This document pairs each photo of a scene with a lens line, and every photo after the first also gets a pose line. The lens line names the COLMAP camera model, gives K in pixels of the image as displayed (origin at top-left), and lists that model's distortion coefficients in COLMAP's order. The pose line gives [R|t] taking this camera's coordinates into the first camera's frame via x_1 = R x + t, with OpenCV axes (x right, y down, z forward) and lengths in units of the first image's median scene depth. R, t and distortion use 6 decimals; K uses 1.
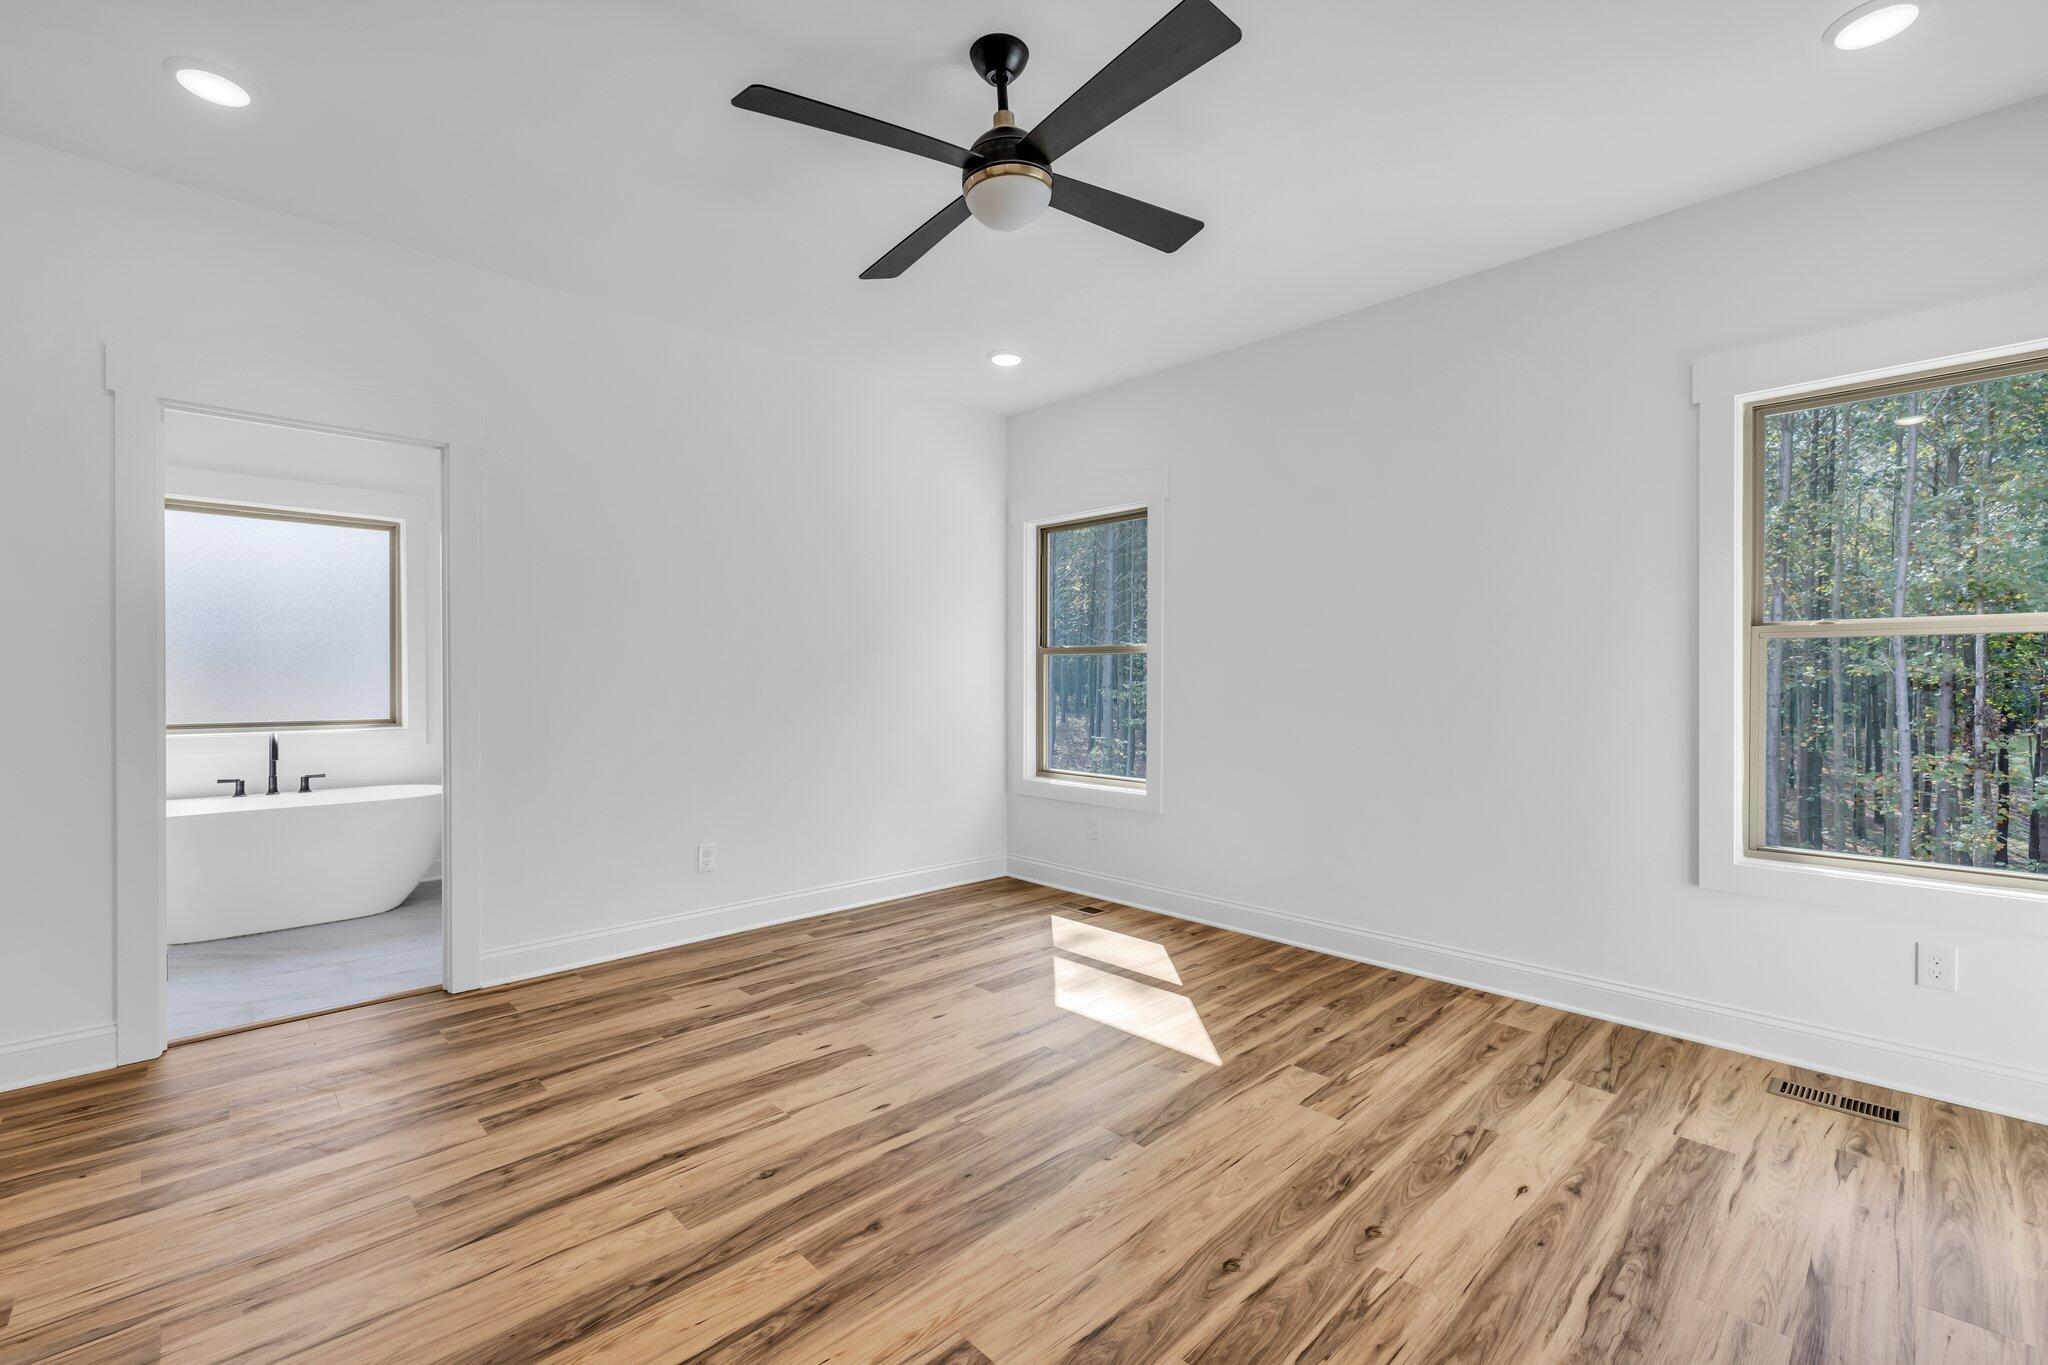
lens RADIAL K [[870.1, 0, 1019.8], [0, 870.1, 683.6], [0, 0, 1]] dist [0.000471, 0.000061]
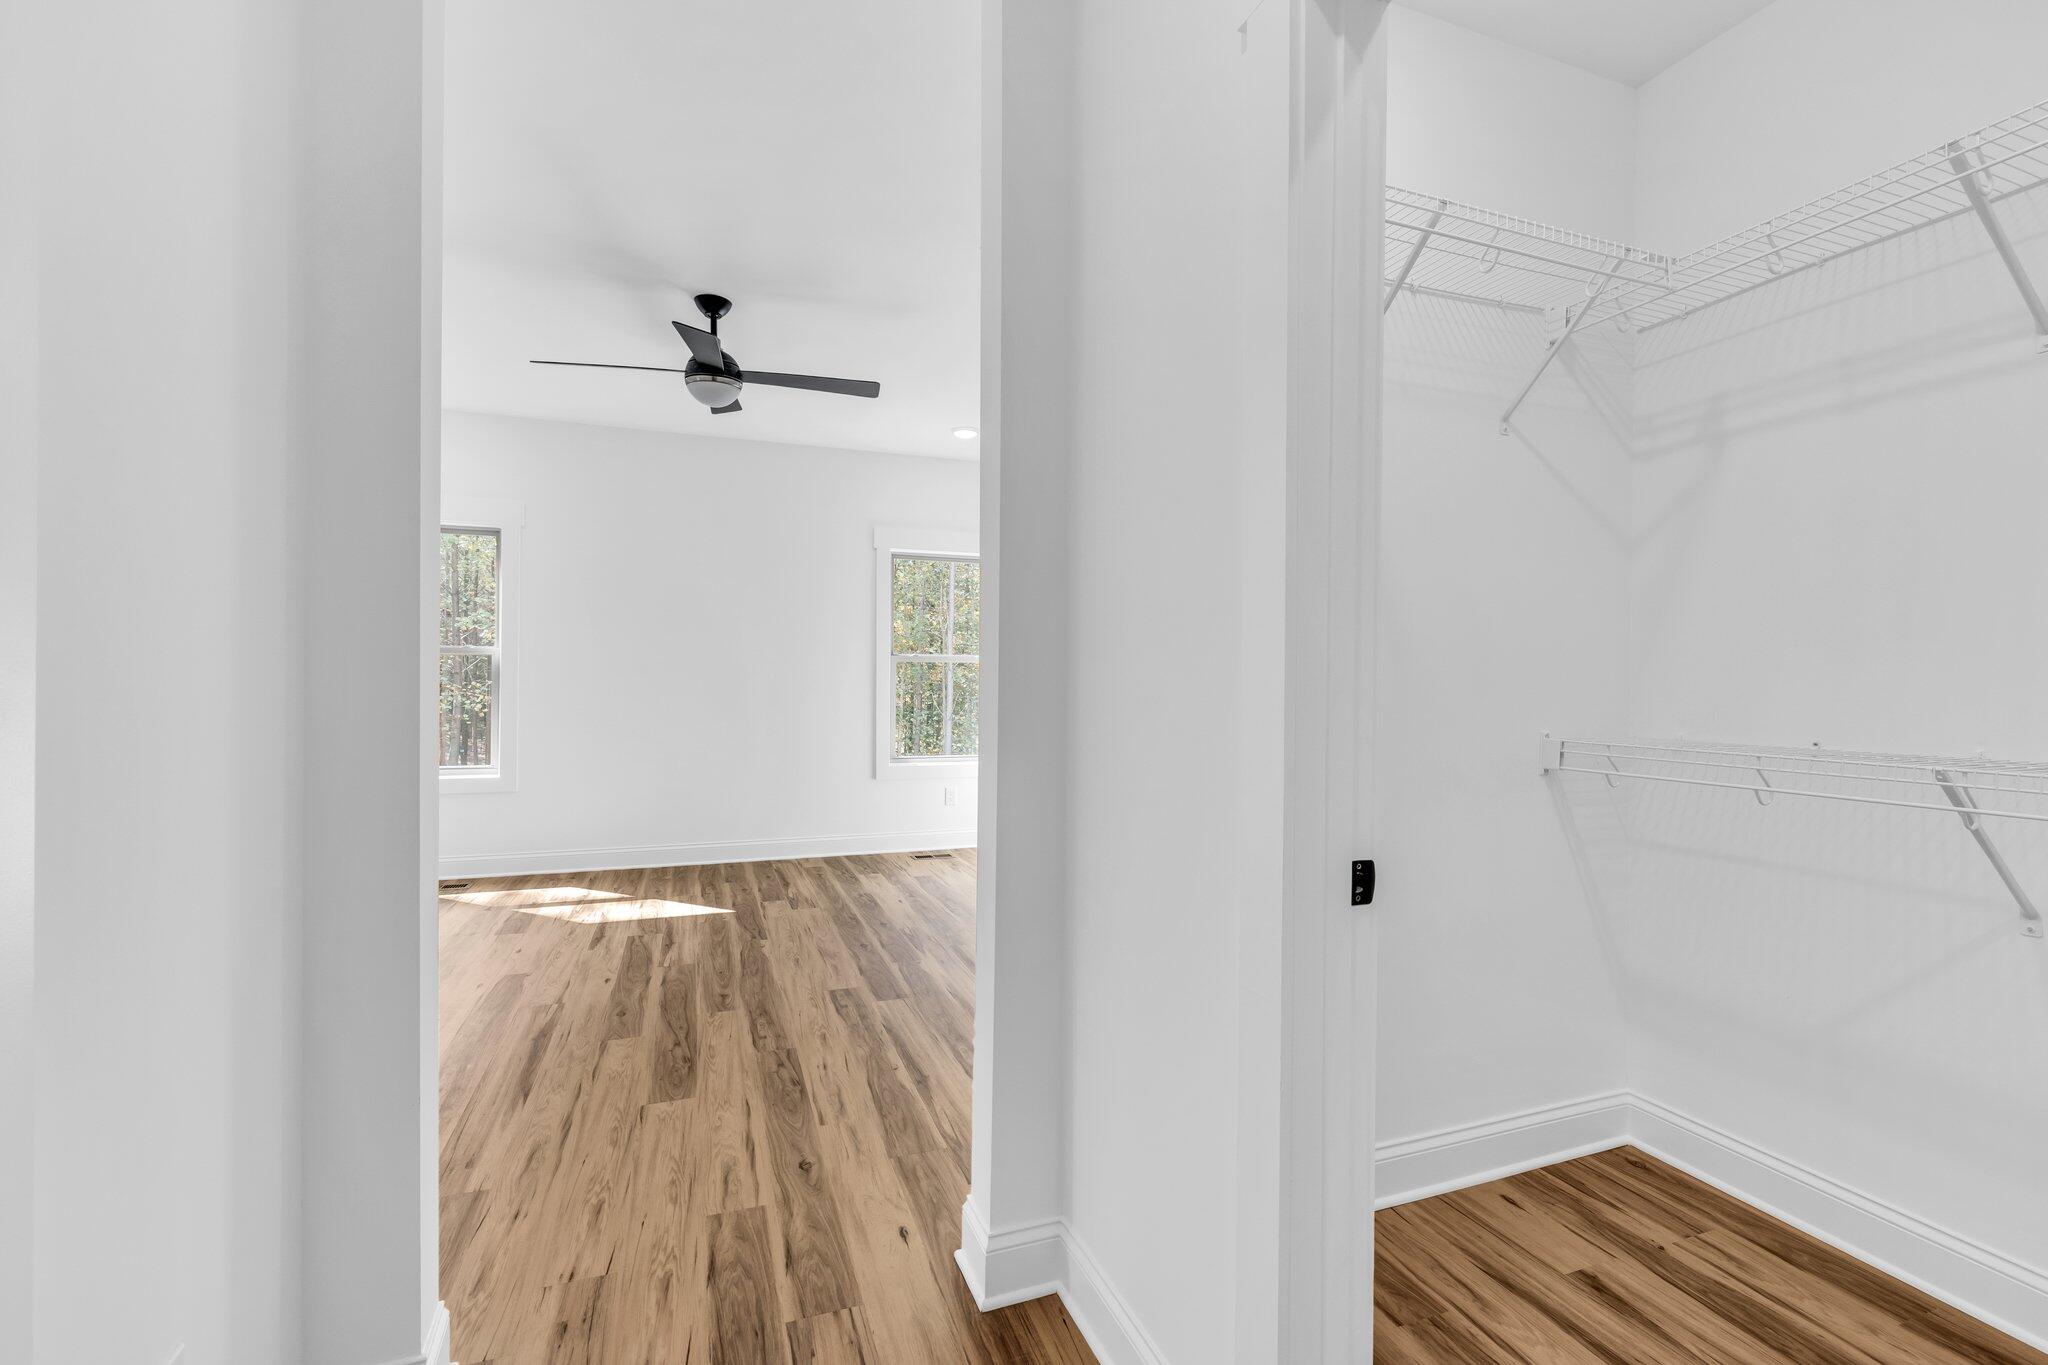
lens RADIAL K [[870.1, 0, 1017.7], [0, 870.1, 683.7], [0, 0, 1]] dist [0.000471, 0.000061]
pose [[0.395546, 0.002516, 0.918443, -1.387610], [0.001388, 0.999993, -0.003337, 0.017541], [-0.918445, 0.002595, 0.395540, -0.188966]]
